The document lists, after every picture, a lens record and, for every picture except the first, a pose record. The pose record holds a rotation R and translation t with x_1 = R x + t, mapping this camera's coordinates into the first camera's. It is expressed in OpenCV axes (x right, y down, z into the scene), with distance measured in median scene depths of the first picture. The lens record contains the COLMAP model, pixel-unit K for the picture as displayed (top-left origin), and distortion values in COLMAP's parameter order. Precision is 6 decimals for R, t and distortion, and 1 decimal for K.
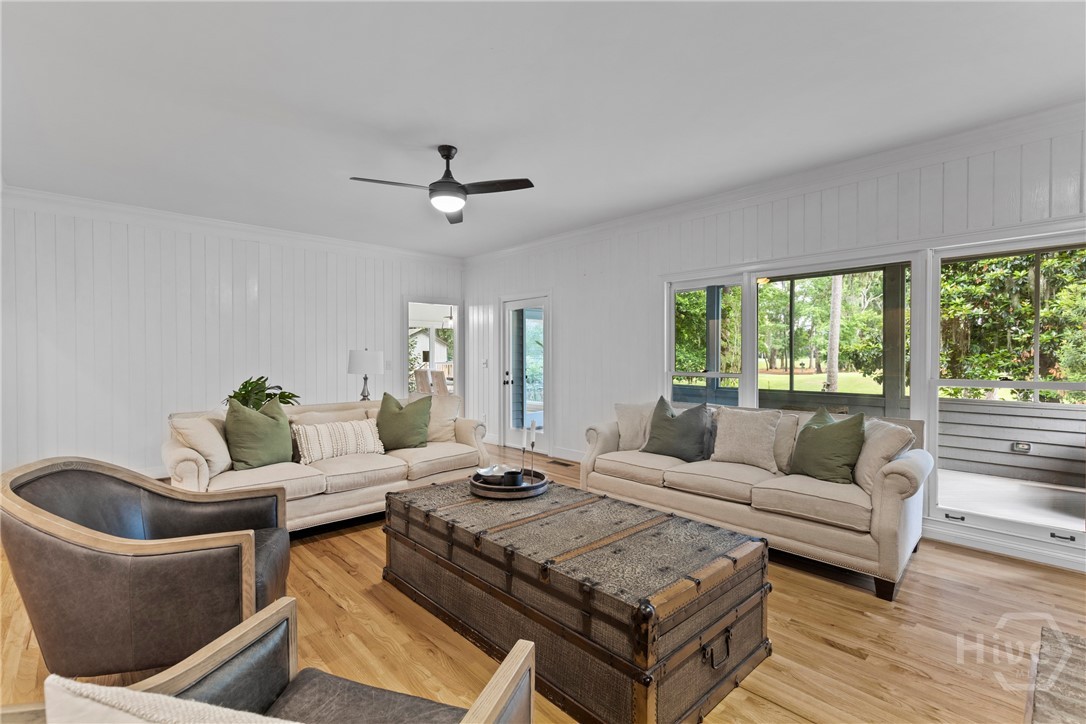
lens RADIAL K [[494.7, 0, 541.1], [0, 494.7, 366.1], [0, 0, 1]] dist [0.011264, 0.000897]
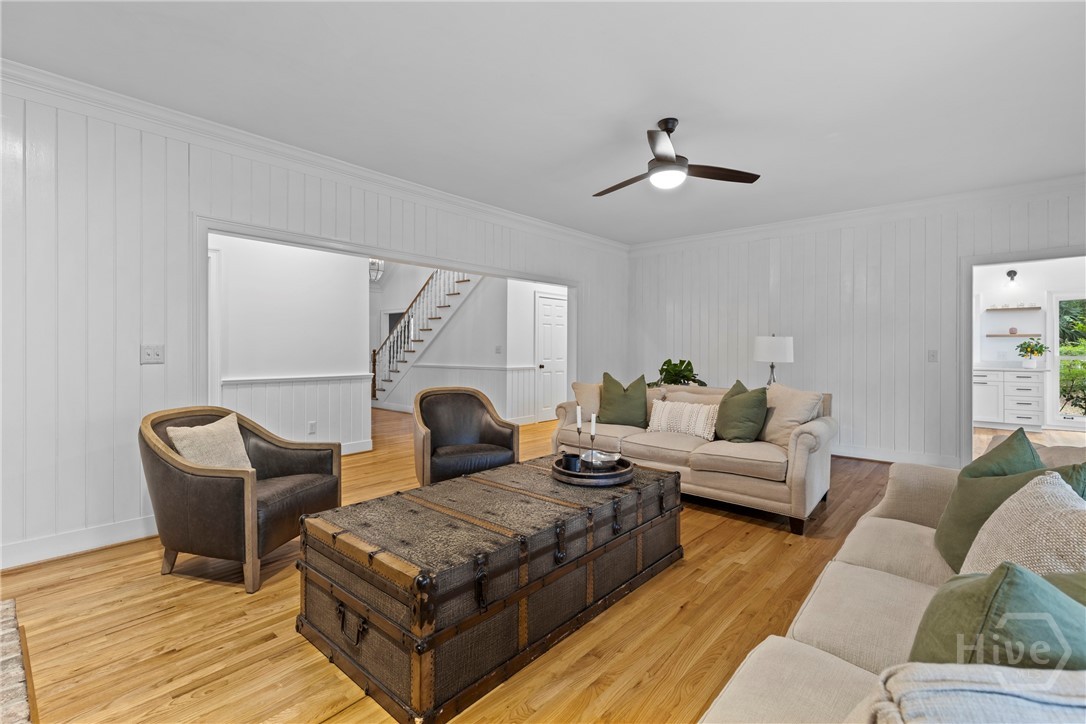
lens RADIAL K [[494.7, 0, 550.3], [0, 494.7, 353.1], [0, 0, 1]] dist [0.011264, 0.000897]
pose [[0.112416, 0.014009, -0.993562, 1.086766], [-0.026812, 0.999579, 0.011060, 0.001031], [0.993299, 0.025396, 0.112744, 0.993980]]
